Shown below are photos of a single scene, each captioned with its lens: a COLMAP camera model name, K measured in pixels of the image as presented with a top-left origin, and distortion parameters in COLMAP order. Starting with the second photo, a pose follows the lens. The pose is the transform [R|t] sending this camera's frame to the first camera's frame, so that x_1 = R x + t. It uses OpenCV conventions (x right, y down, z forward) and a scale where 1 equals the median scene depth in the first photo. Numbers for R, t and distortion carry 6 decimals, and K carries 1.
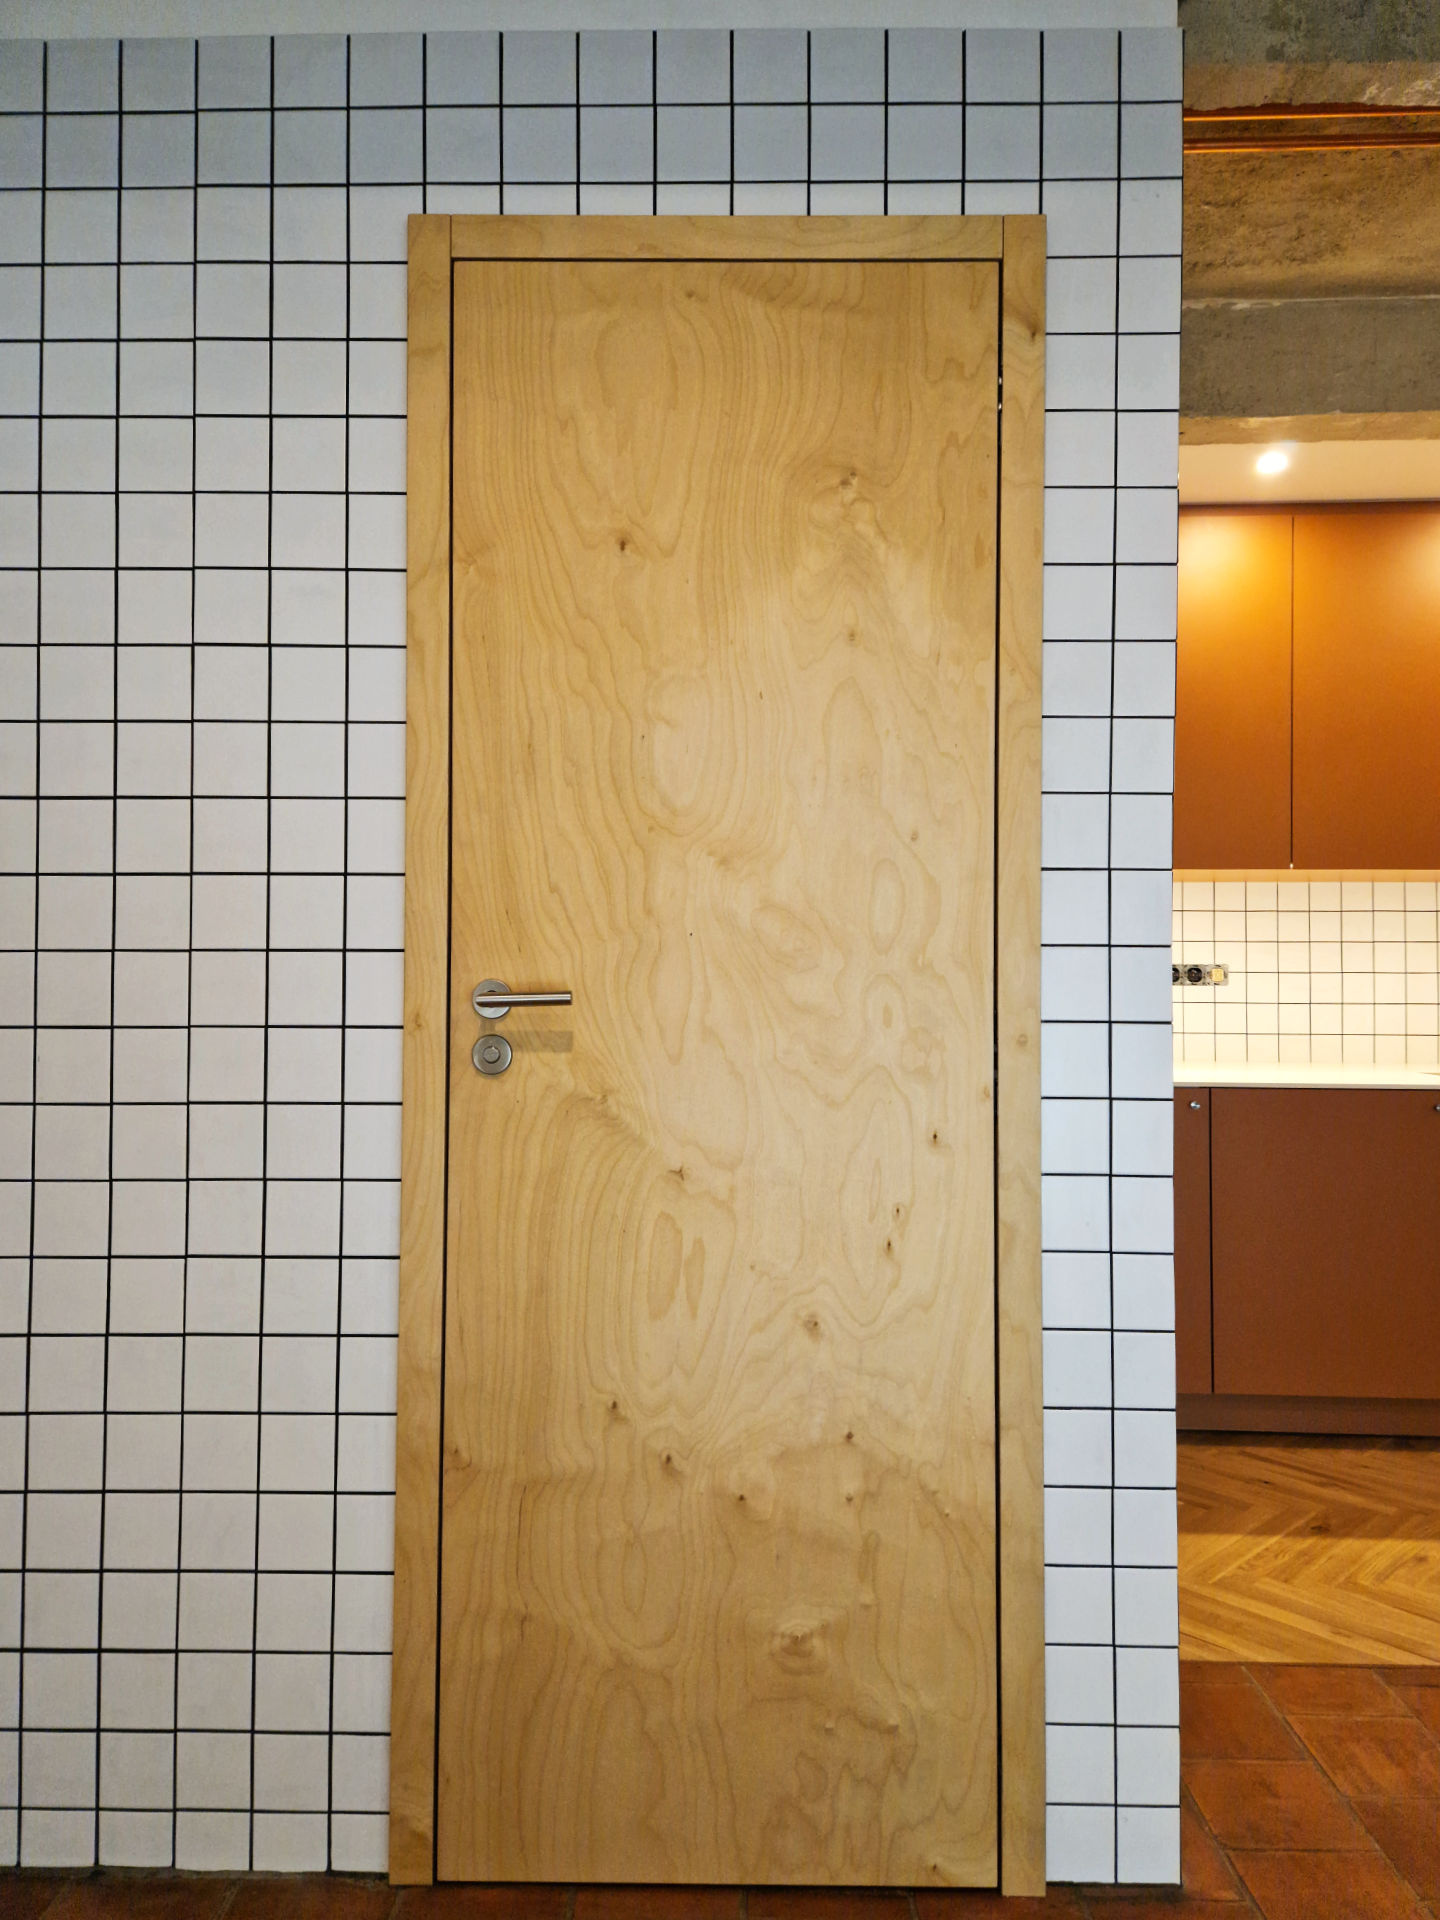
lens RADIAL K [[1343.5, 0, 720.0], [0, 1343.5, 960.0], [0, 0, 1]] dist [0.089381, -0.080300]
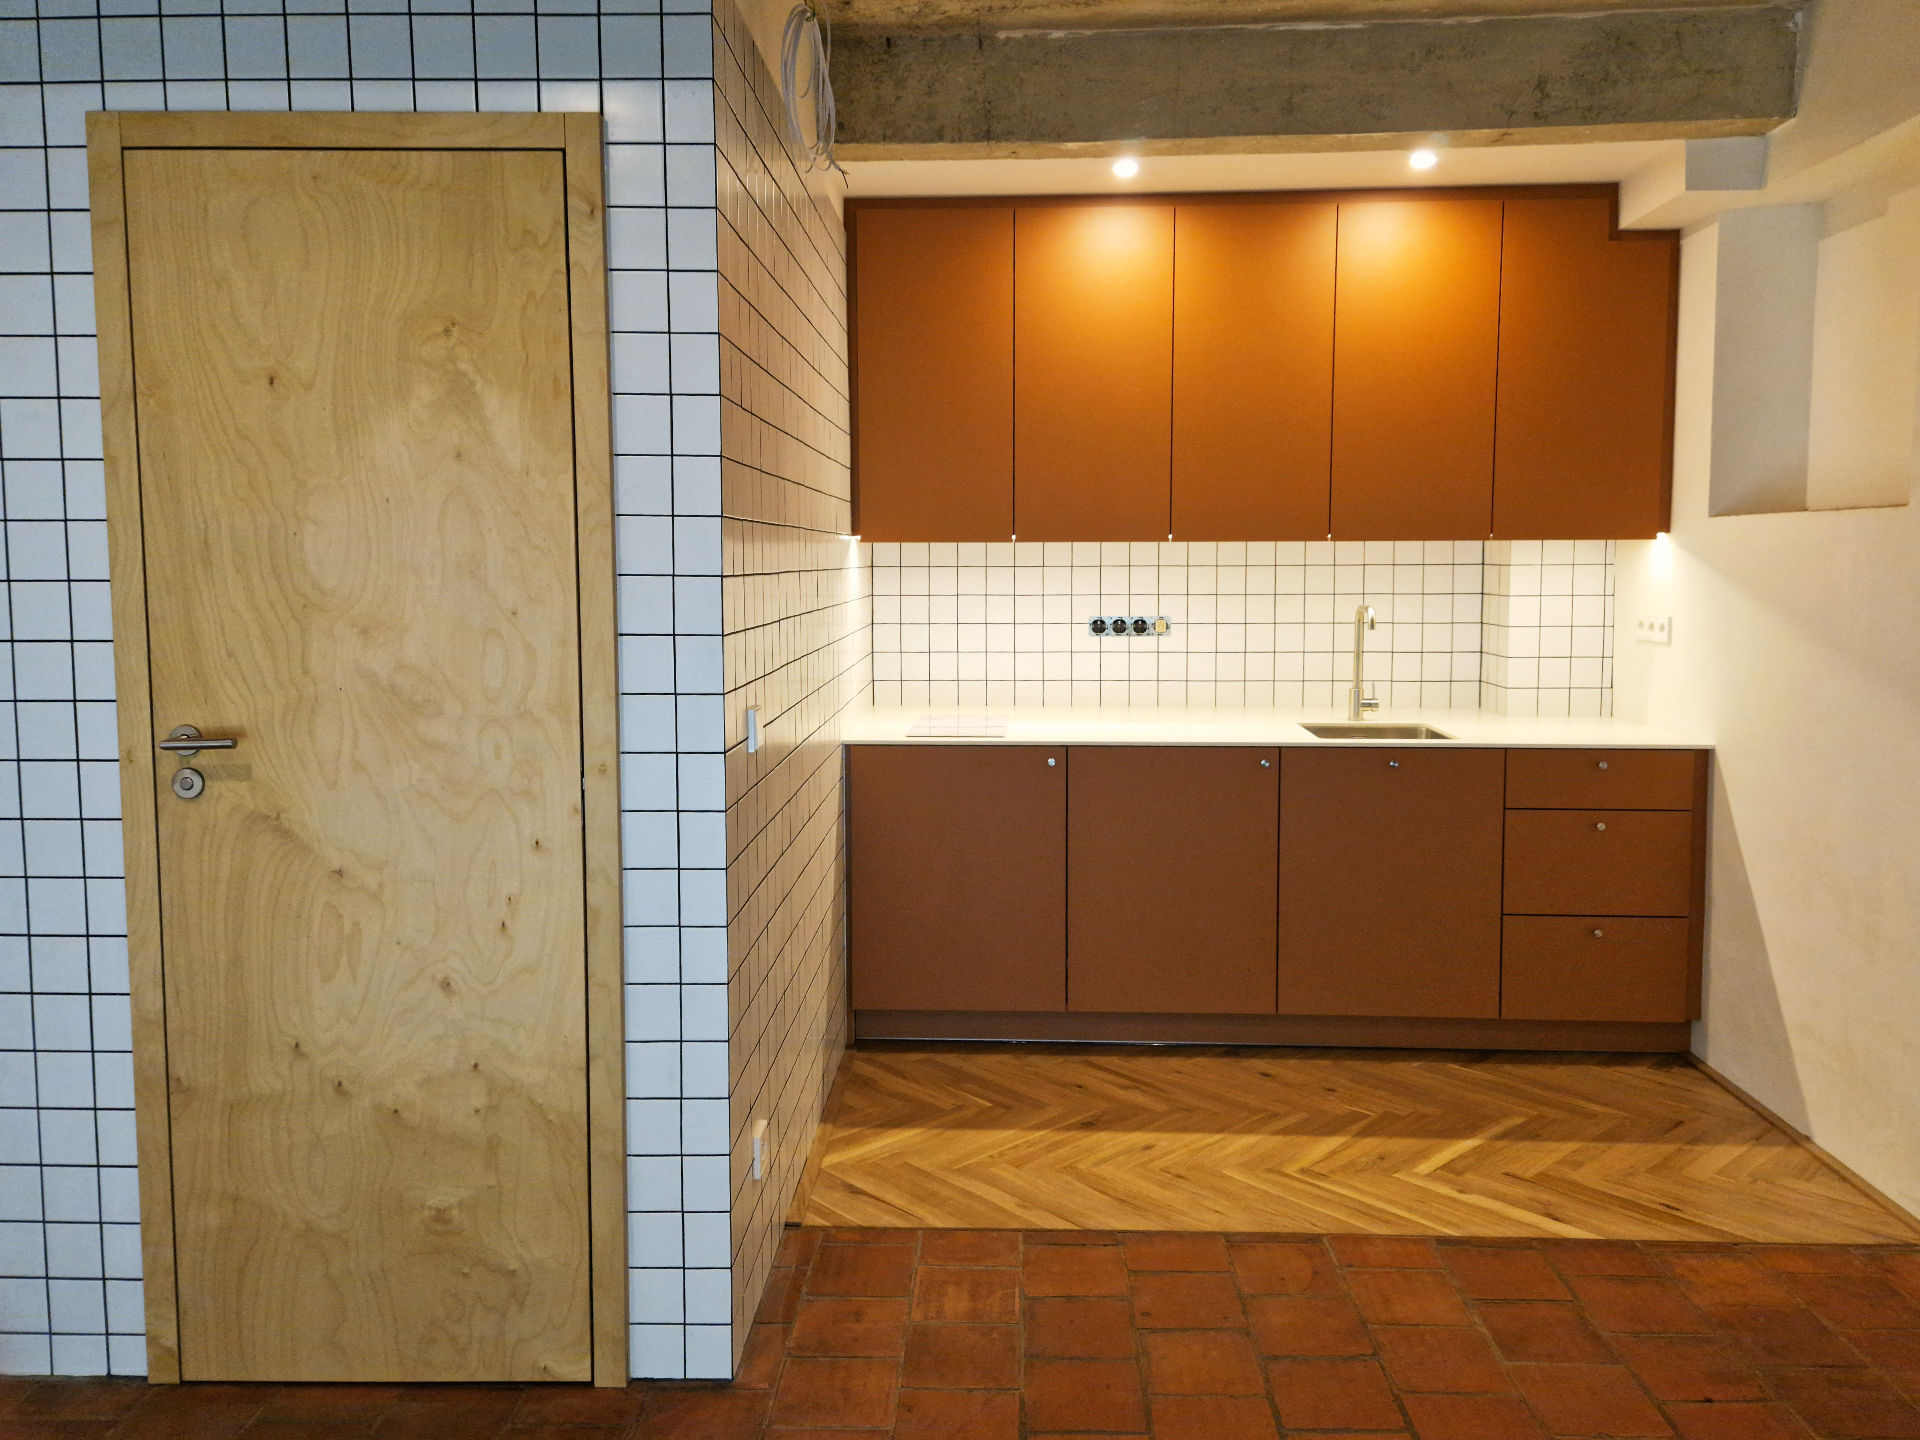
lens RADIAL K [[1479.3, 0, 984.4], [0, 1479.3, 679.4], [0, 0, 1]] dist [0.079487, -0.070209]
pose [[0.999914, -0.005421, -0.011949, 0.605630], [0.006622, 0.994672, 0.102875, -0.170103], [0.011327, -0.102945, 0.994623, -0.406889]]
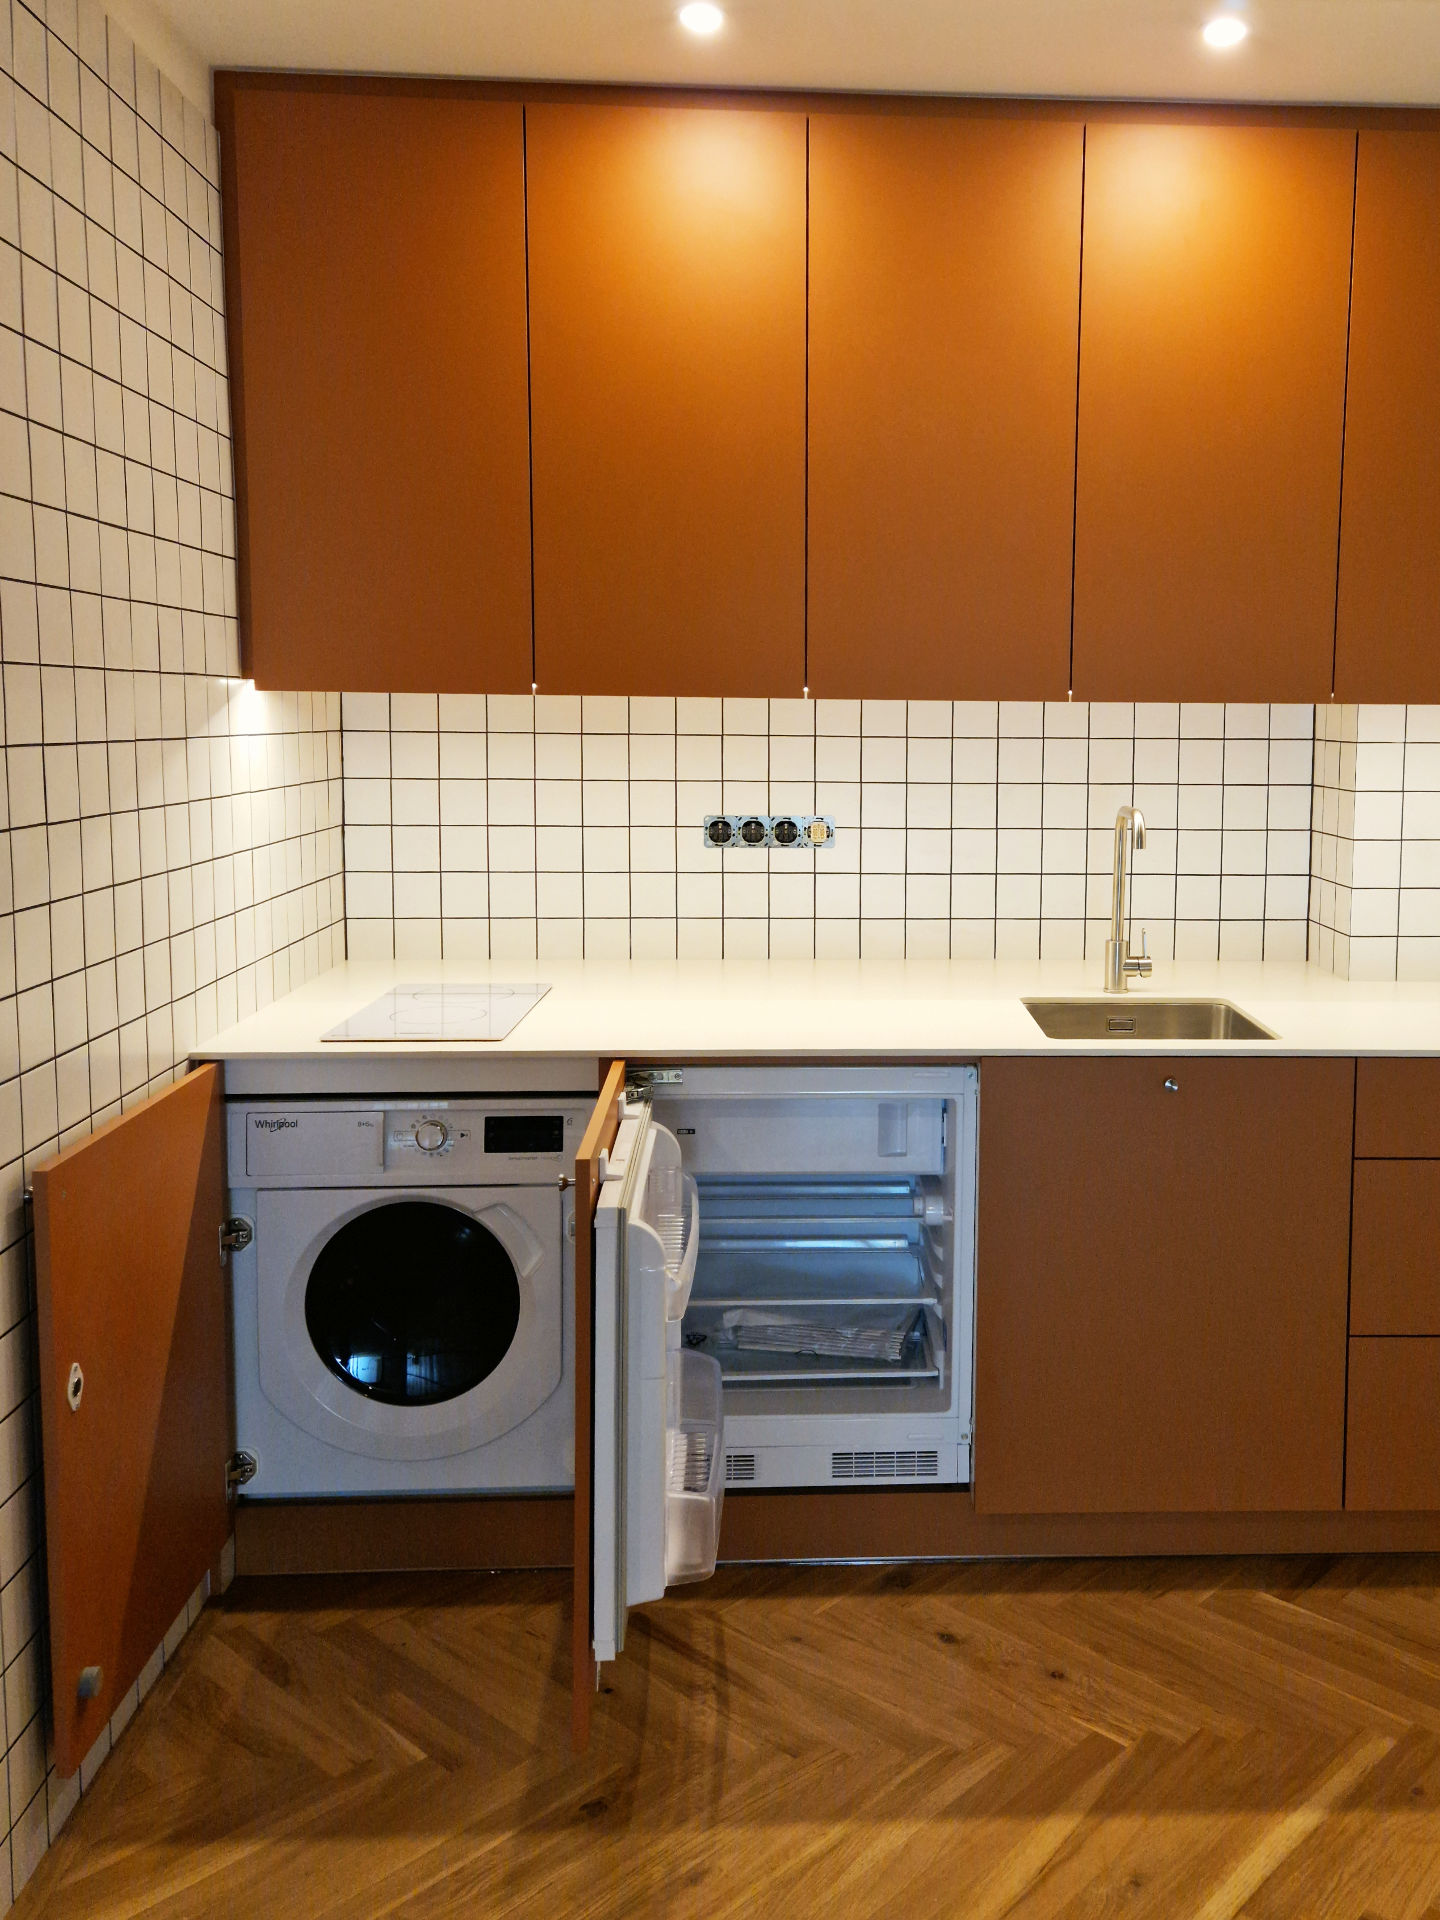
lens RADIAL K [[1666.8, 0, 914.5], [0, 1666.8, 865.9], [0, 0, 1]] dist [0.081476, -0.064724]
pose [[0.996090, -0.002620, 0.088301, 0.854342], [-0.007451, 0.993506, 0.113531, -0.165512], [-0.088025, -0.113745, 0.989603, 0.449986]]
